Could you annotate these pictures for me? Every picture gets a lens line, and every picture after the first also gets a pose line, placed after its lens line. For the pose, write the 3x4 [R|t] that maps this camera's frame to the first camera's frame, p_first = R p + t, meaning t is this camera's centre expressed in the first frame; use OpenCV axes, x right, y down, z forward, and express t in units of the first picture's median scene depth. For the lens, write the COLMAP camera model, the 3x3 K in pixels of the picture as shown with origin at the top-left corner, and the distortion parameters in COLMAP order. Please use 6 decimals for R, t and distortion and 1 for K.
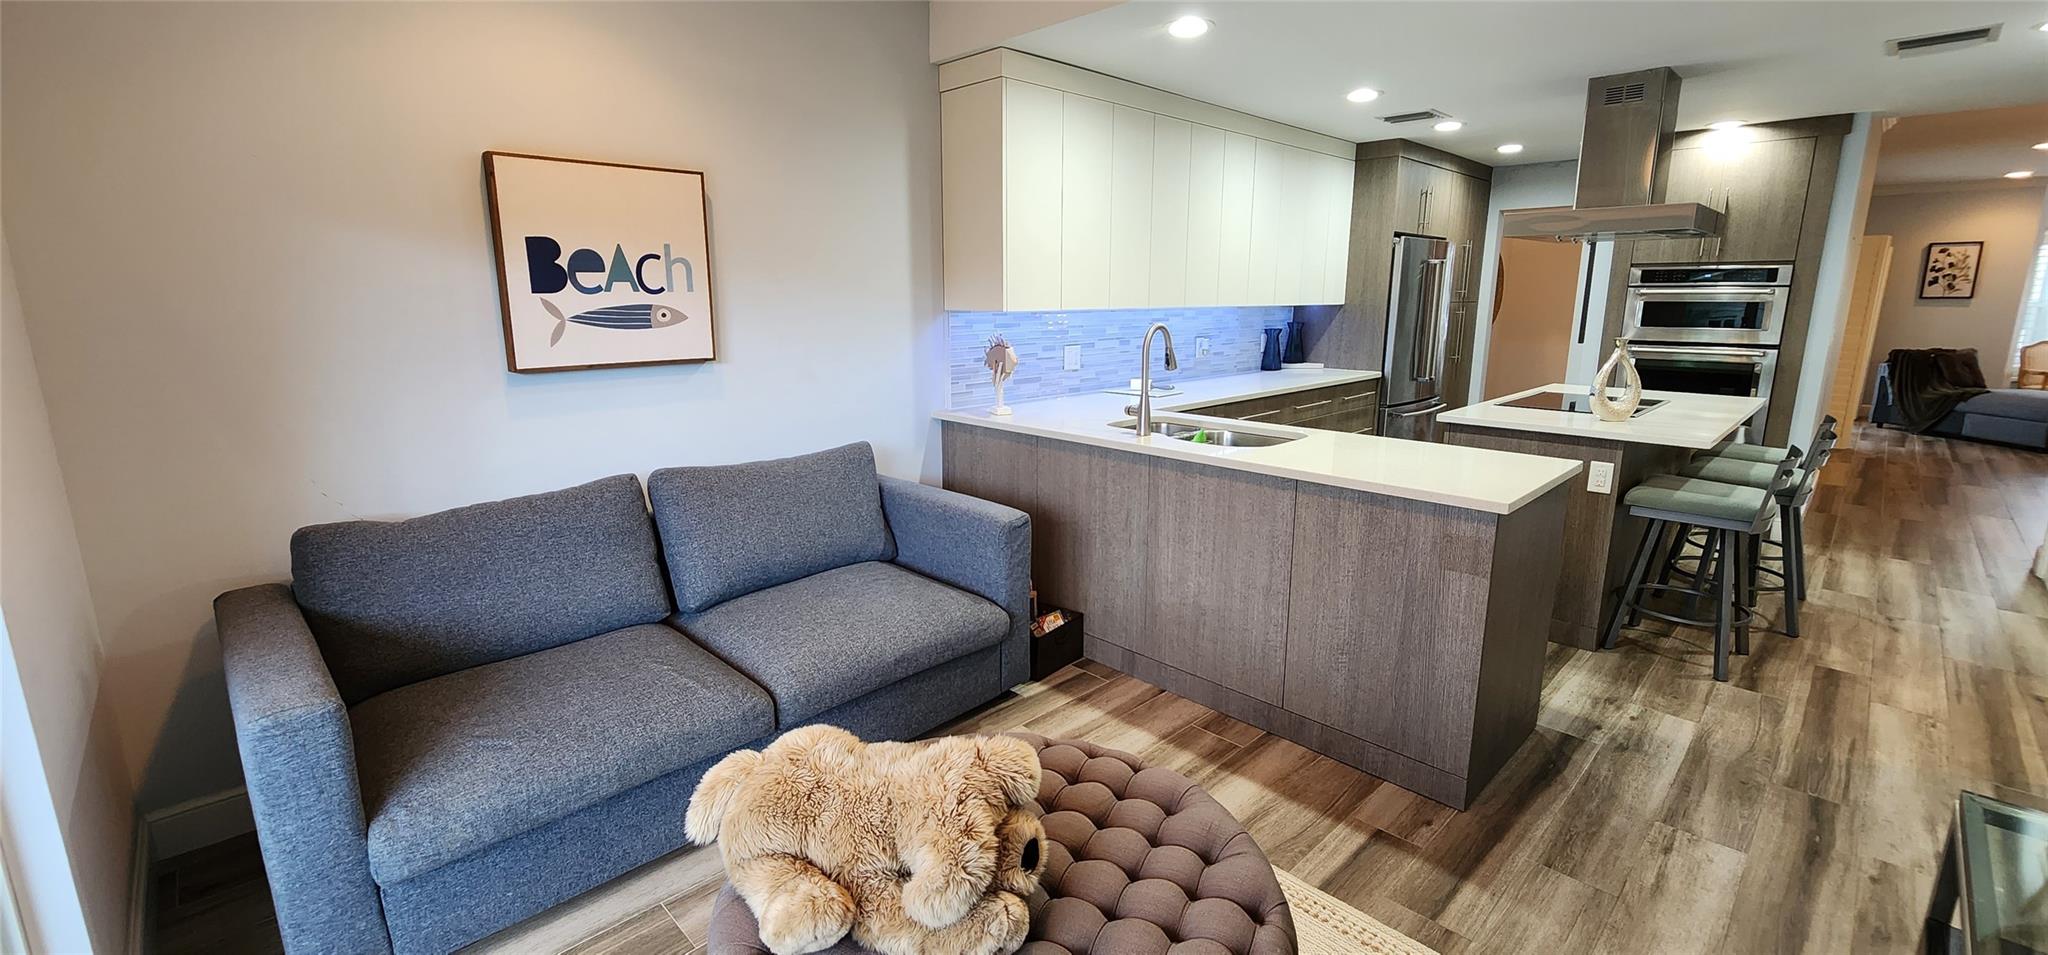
lens RADIAL K [[847.0, 0, 1013.0], [0, 847.0, 473.6], [0, 0, 1]] dist [-0.000427, -0.001060]
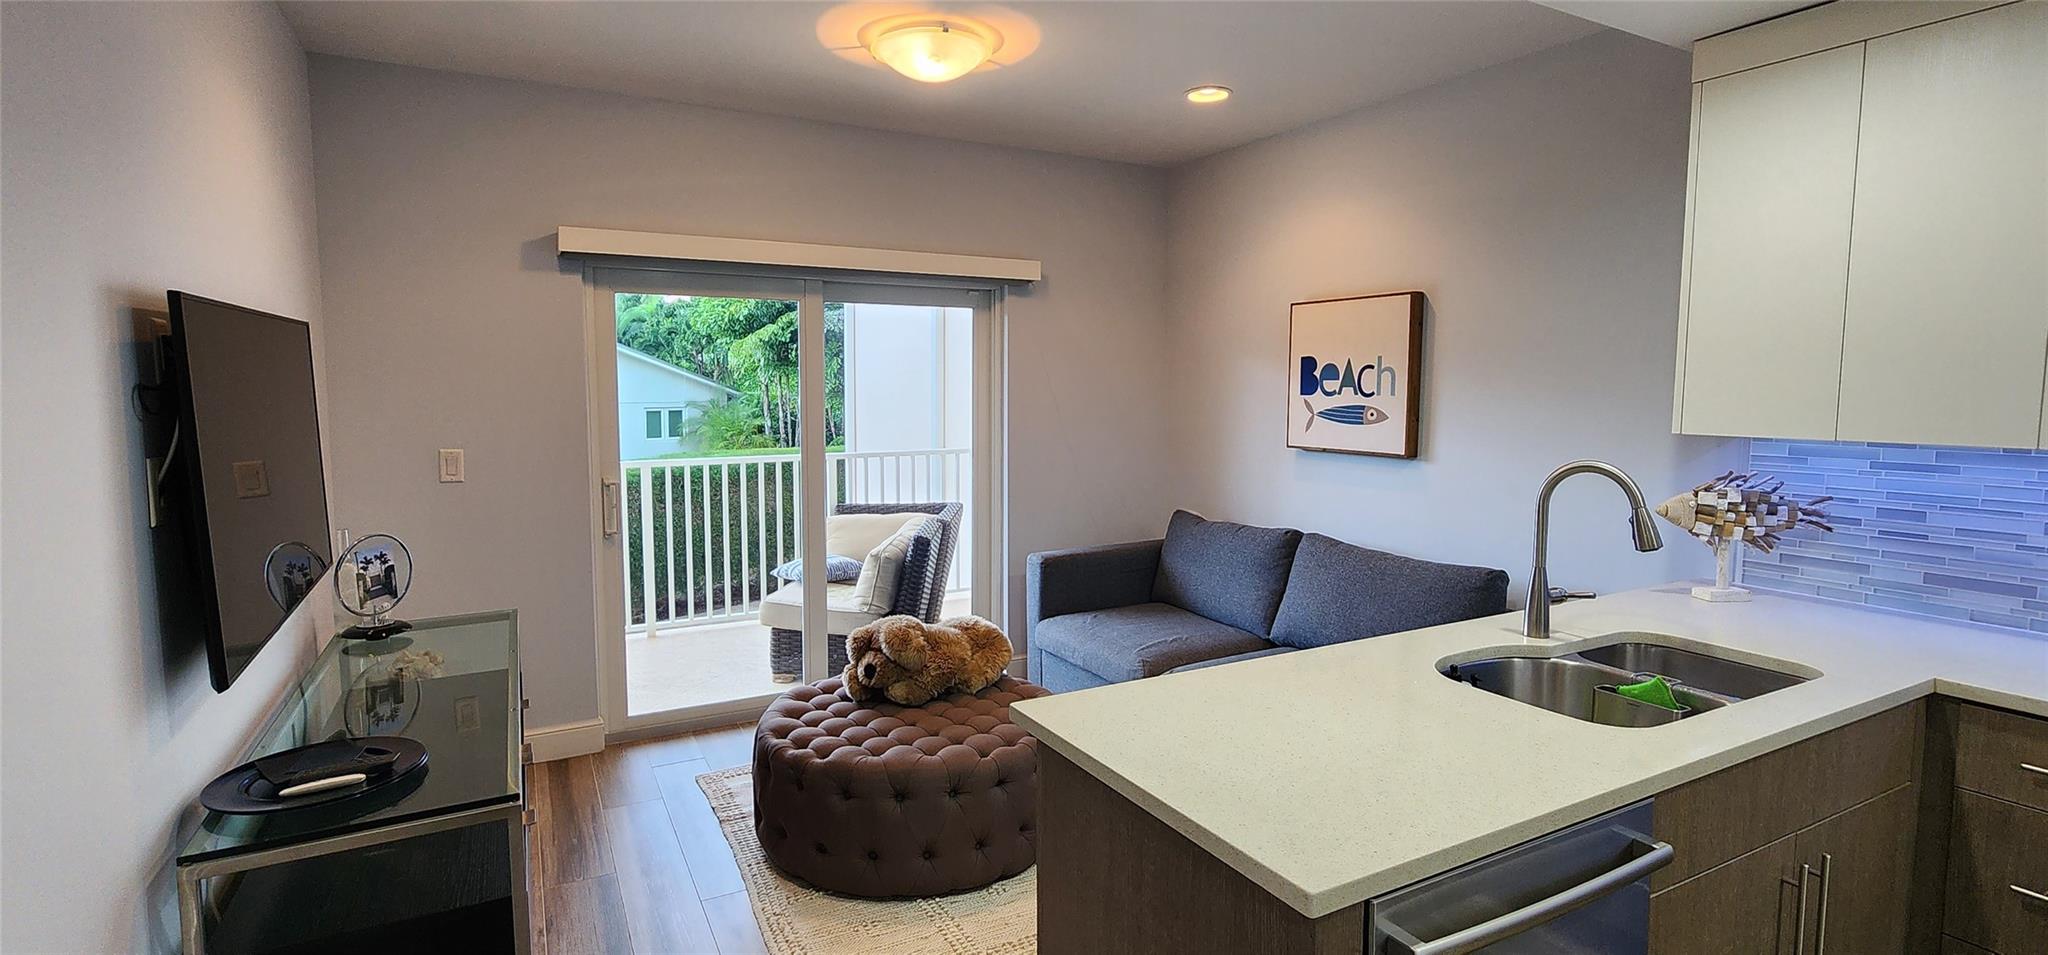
lens RADIAL K [[934.1, 0, 1028.6], [0, 934.1, 463.0], [0, 0, 1]] dist [-0.001089, 0.001430]
pose [[-0.265914, 0.085123, -0.960231, 0.590171], [-0.202002, 0.969059, 0.141845, -0.126586], [0.942595, 0.231687, -0.240492, 0.528758]]
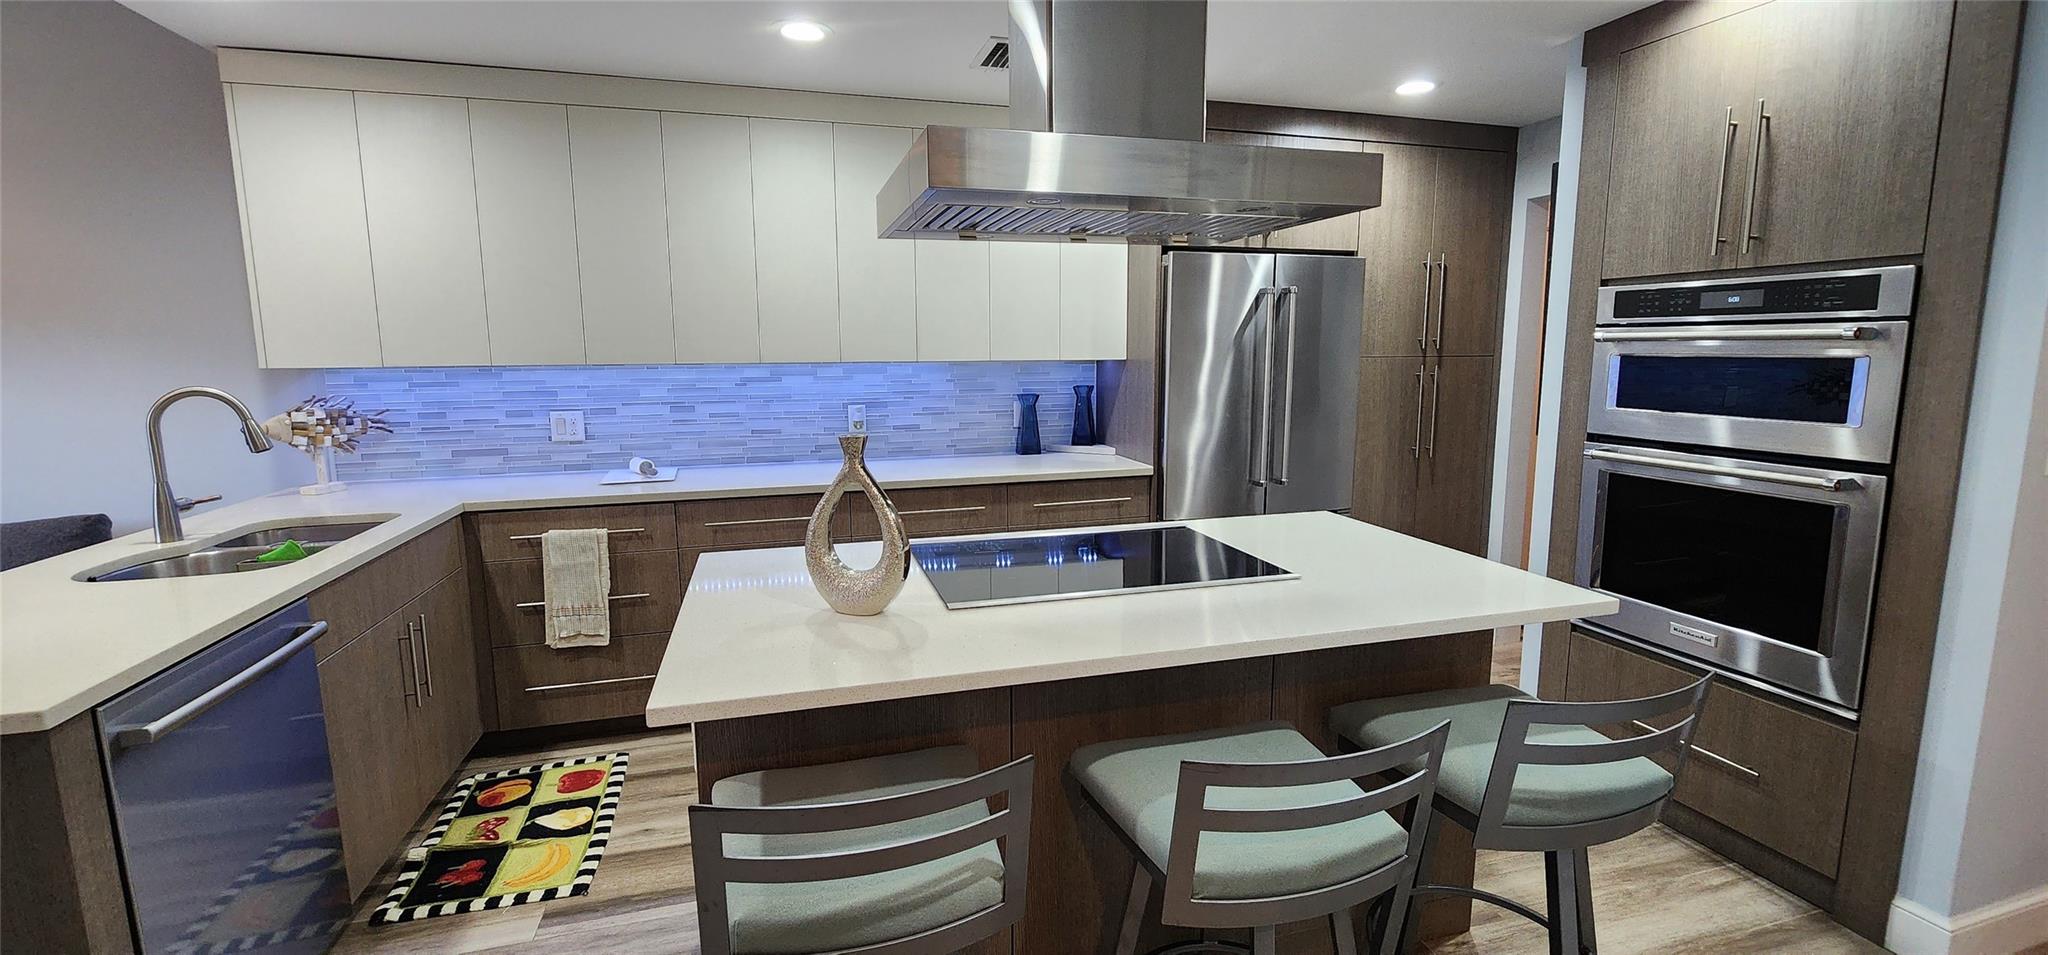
lens RADIAL K [[847.0, 0, 1021.1], [0, 847.0, 463.2], [0, 0, 1]] dist [-0.000427, -0.001060]
pose [[0.882946, 0.060905, -0.465507, 0.739777], [-0.093757, 0.994451, -0.047723, -0.096711], [0.460017, 0.085781, 0.883757, 0.466852]]
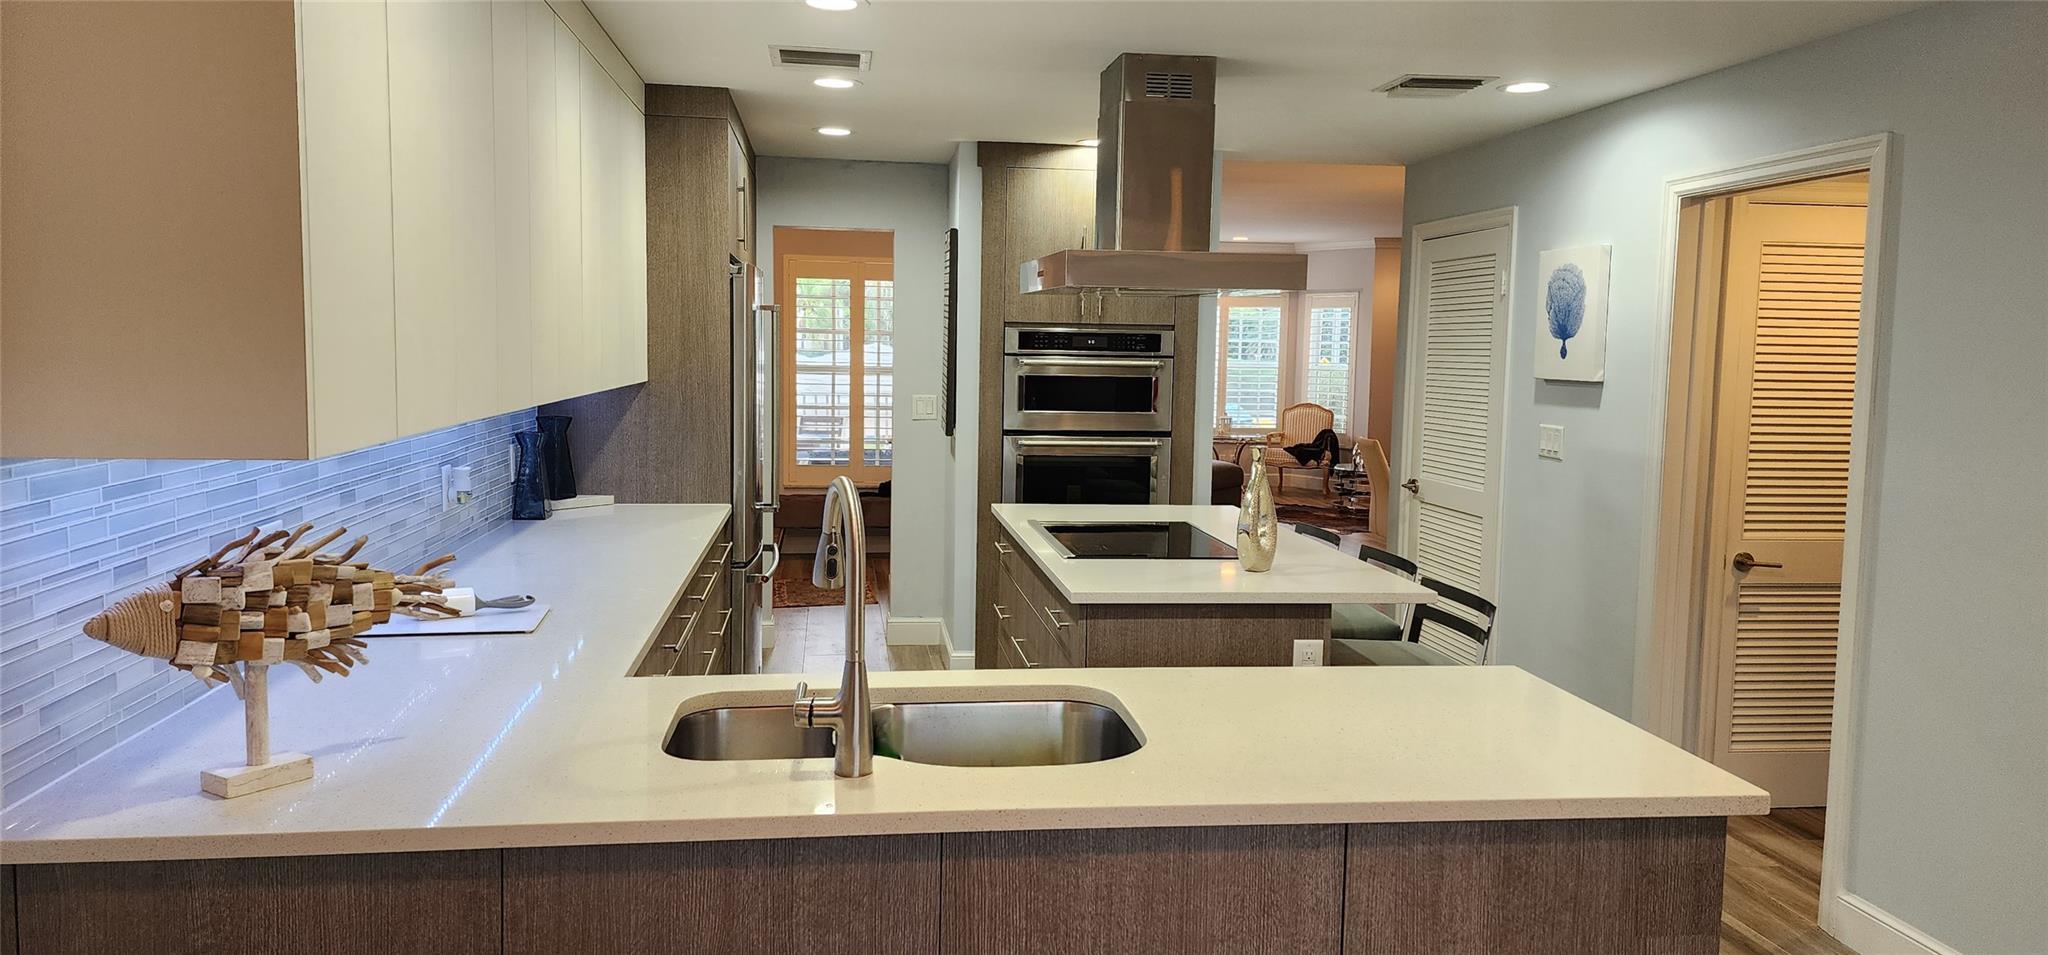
lens RADIAL K [[1362.3, 0, 1014.5], [0, 1362.3, 472.2], [0, 0, 1]] dist [0.068357, -0.041835]
pose [[0.585042, -0.064068, 0.808468, -0.195517], [0.148624, 0.988462, -0.029219, -0.101834], [-0.797268, 0.137252, 0.587814, 0.390122]]
